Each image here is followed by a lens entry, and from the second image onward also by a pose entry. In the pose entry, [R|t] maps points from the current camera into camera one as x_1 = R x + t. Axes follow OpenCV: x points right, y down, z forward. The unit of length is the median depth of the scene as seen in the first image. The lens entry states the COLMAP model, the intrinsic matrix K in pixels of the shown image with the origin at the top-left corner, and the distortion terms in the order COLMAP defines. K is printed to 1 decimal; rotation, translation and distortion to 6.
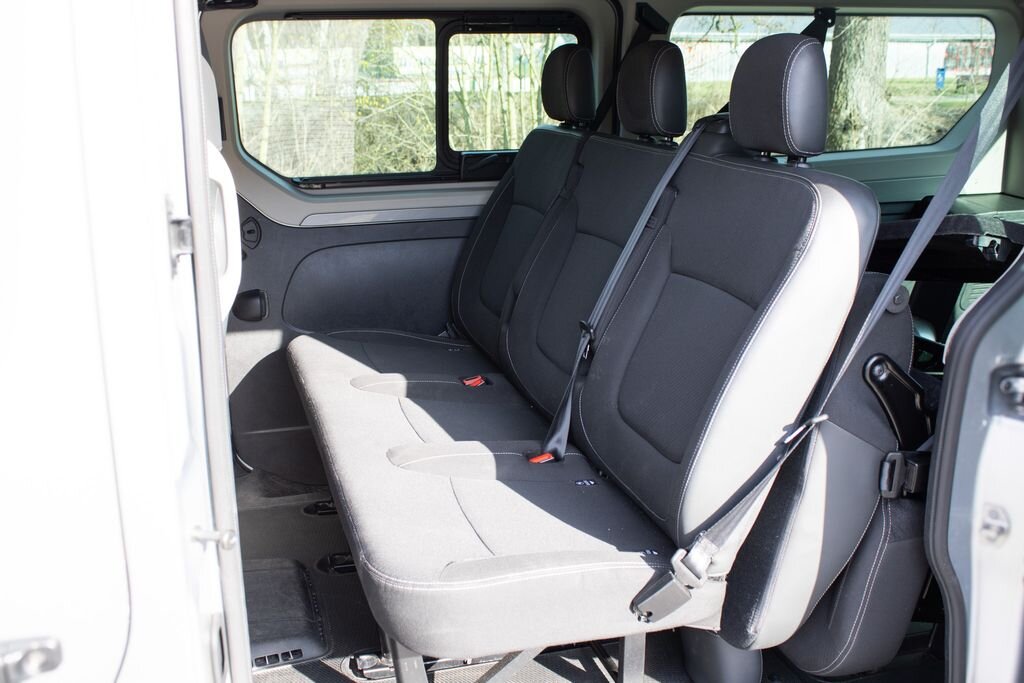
lens RADIAL K [[1057.0, 0, 512.0], [0, 1057.0, 341.5], [0, 0, 1]] dist [-0.133458, 0.188893]
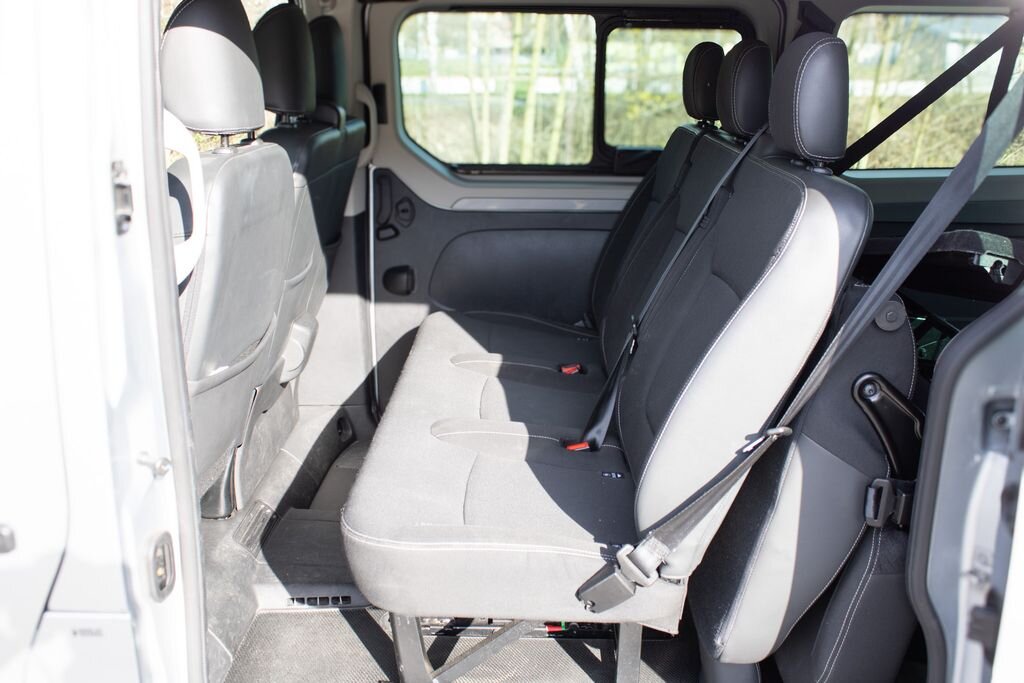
lens RADIAL K [[1057.0, 0, 512.0], [0, 1057.0, 341.5], [0, 0, 1]] dist [-0.133458, 0.188893]
pose [[0.956830, 0.094304, -0.274925, 0.293575], [-0.093248, 0.995499, 0.016942, -0.001801], [0.275285, 0.009426, 0.961316, 0.001889]]
